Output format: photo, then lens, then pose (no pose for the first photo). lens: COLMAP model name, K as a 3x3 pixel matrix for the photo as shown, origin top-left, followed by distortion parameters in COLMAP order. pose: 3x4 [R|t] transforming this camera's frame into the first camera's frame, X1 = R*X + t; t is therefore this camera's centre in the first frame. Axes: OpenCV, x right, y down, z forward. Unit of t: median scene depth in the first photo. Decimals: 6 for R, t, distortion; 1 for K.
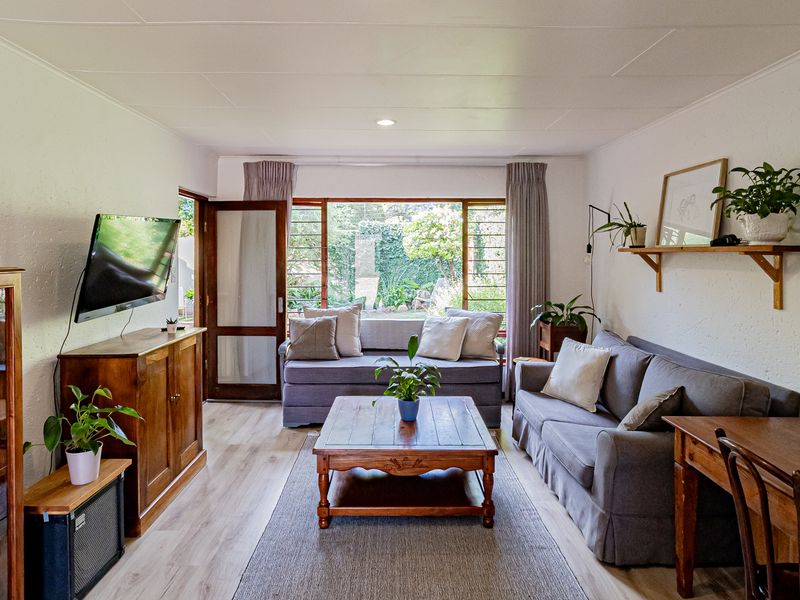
lens RADIAL K [[493.1, 0, 400.7], [0, 493.1, 258.1], [0, 0, 1]] dist [-0.001138, 0.001086]
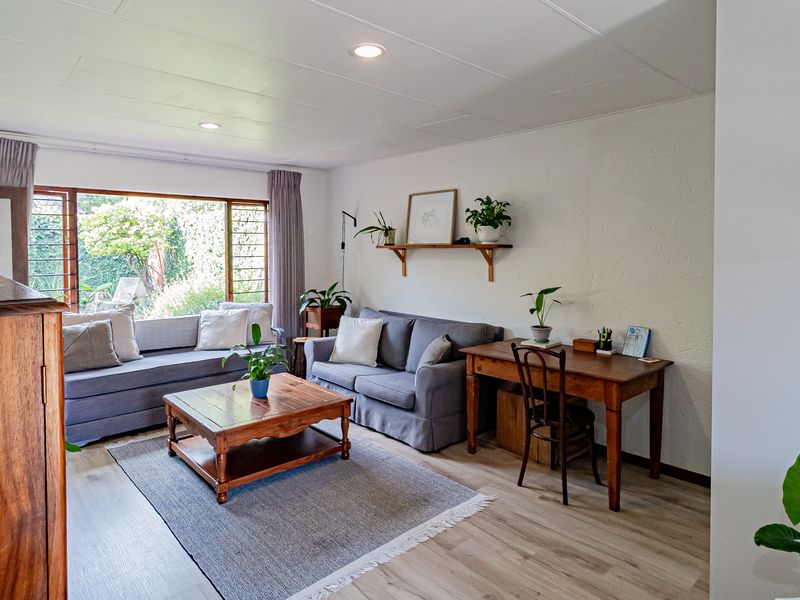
lens RADIAL K [[493.1, 0, 400.7], [0, 493.1, 258.1], [0, 0, 1]] dist [-0.001138, 0.001086]
pose [[0.749681, -0.017255, 0.661574, -0.328531], [0.011520, 0.999849, 0.013023, -0.002082], [-0.661699, -0.002142, 0.749767, -0.044564]]
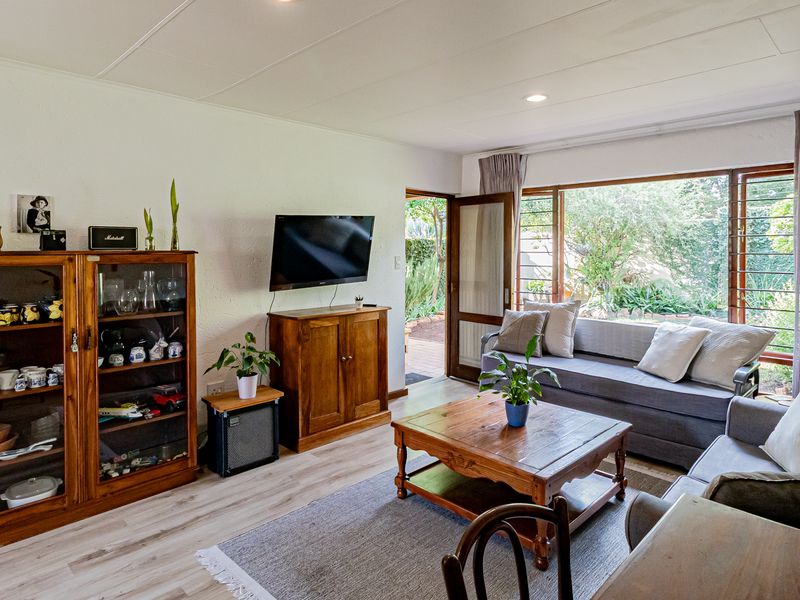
lens RADIAL K [[499.0, 0, 400.5], [0, 499.0, 260.6], [0, 0, 1]] dist [-0.000368, 0.000473]
pose [[0.697358, 0.017619, -0.716506, 0.351115], [-0.007890, 0.999826, 0.016906, 0.007075], [0.716679, -0.006136, 0.697376, 0.140117]]
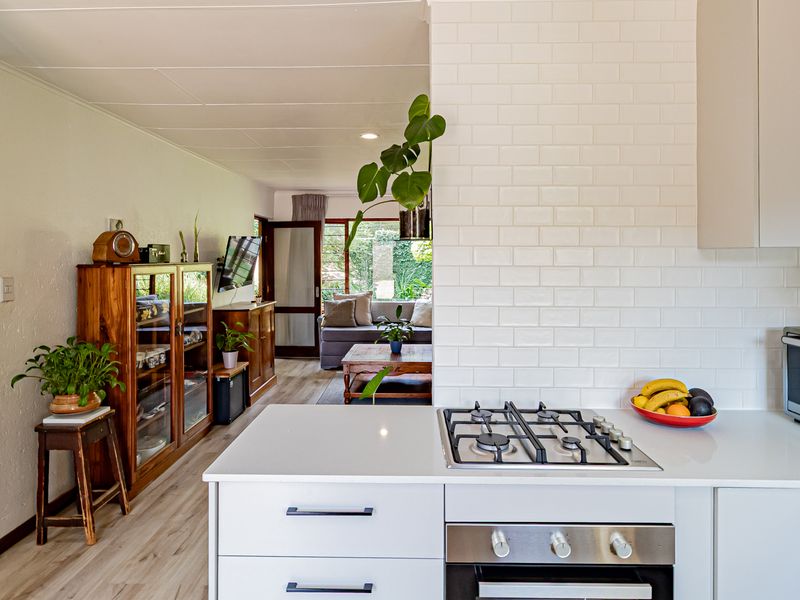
lens RADIAL K [[493.1, 0, 400.7], [0, 493.1, 258.1], [0, 0, 1]] dist [-0.001138, 0.001086]
pose [[0.999019, -0.005516, -0.043938, 0.072529], [0.005061, 0.999932, -0.010467, 0.011670], [0.043993, 0.010234, 0.998979, -0.478284]]
